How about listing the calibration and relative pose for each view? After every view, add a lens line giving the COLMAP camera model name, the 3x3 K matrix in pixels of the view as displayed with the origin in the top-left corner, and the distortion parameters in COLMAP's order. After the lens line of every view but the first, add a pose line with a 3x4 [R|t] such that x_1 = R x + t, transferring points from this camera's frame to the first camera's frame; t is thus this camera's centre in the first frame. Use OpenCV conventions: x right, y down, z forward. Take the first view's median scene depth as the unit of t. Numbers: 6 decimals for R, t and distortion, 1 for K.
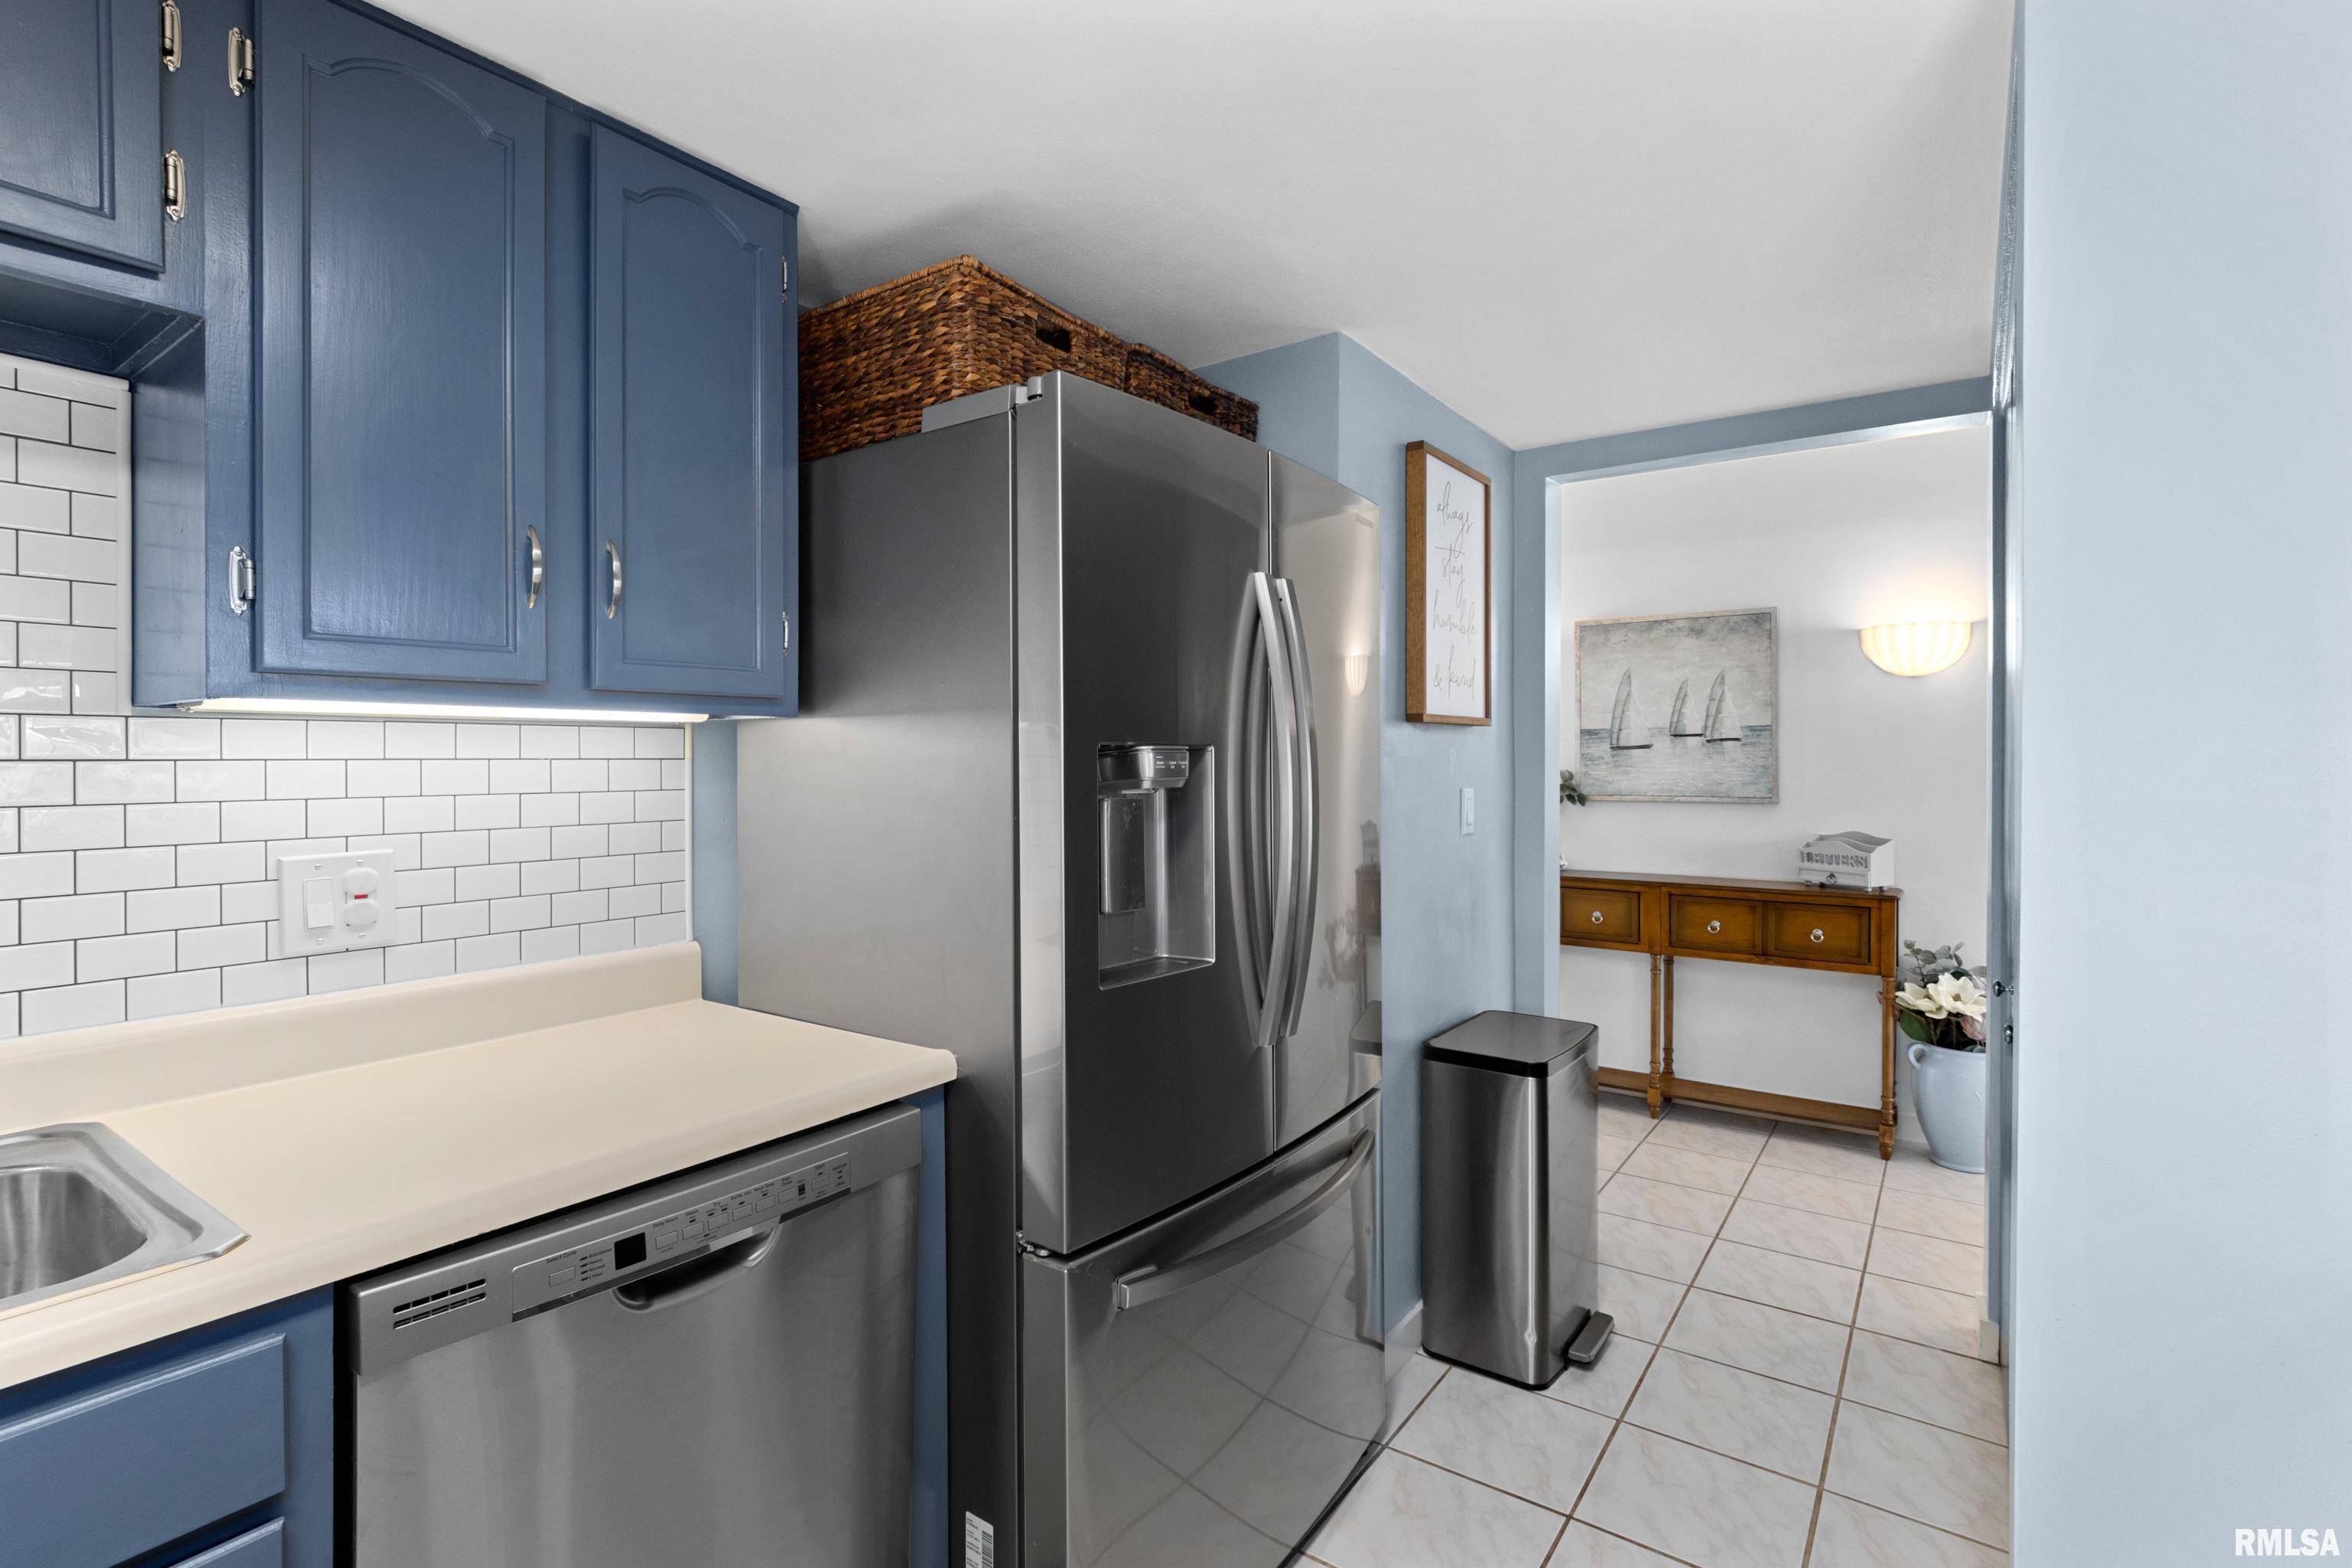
lens RADIAL K [[1093.4, 0, 1154.1], [0, 1093.4, 776.1], [0, 0, 1]] dist [-0.000772, -0.001825]
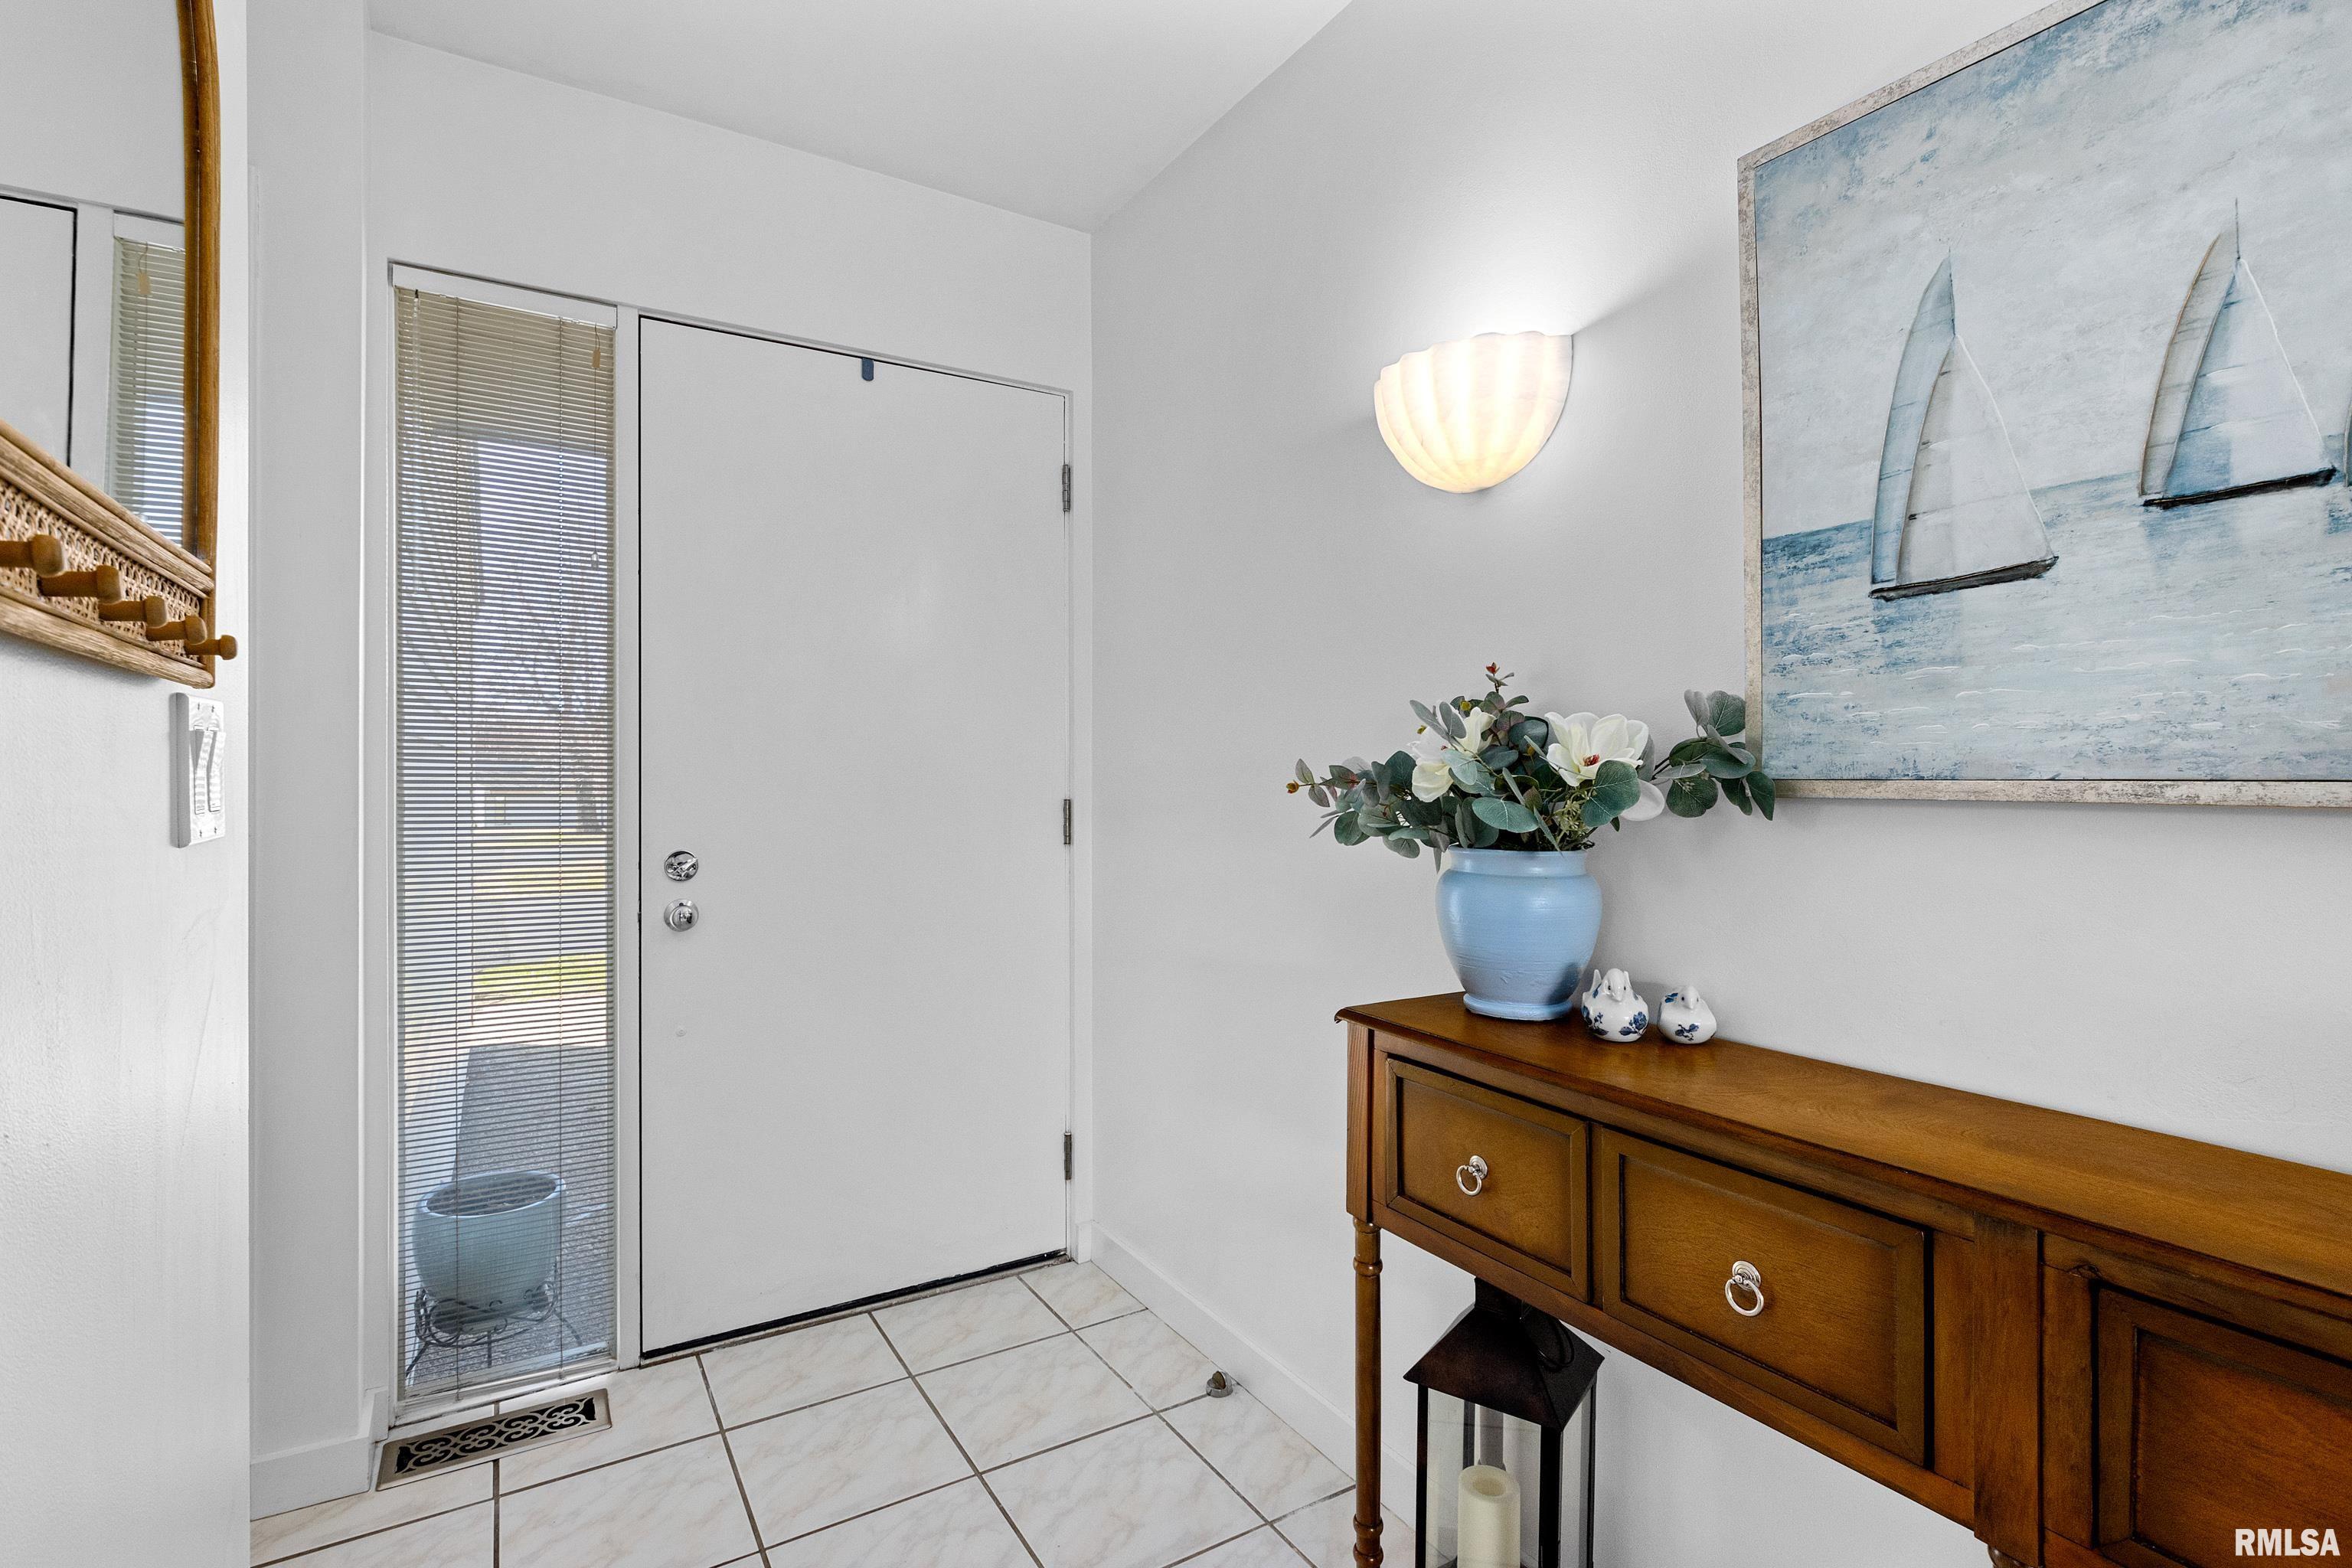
lens RADIAL K [[1093.4, 0, 1173.9], [0, 1093.4, 777.2], [0, 0, 1]] dist [-0.000772, -0.001825]
pose [[0.924972, 0.002600, -0.380027, 0.380564], [-0.005192, 0.999970, -0.005796, 0.020424], [0.380000, 0.007335, 0.924957, 0.733064]]
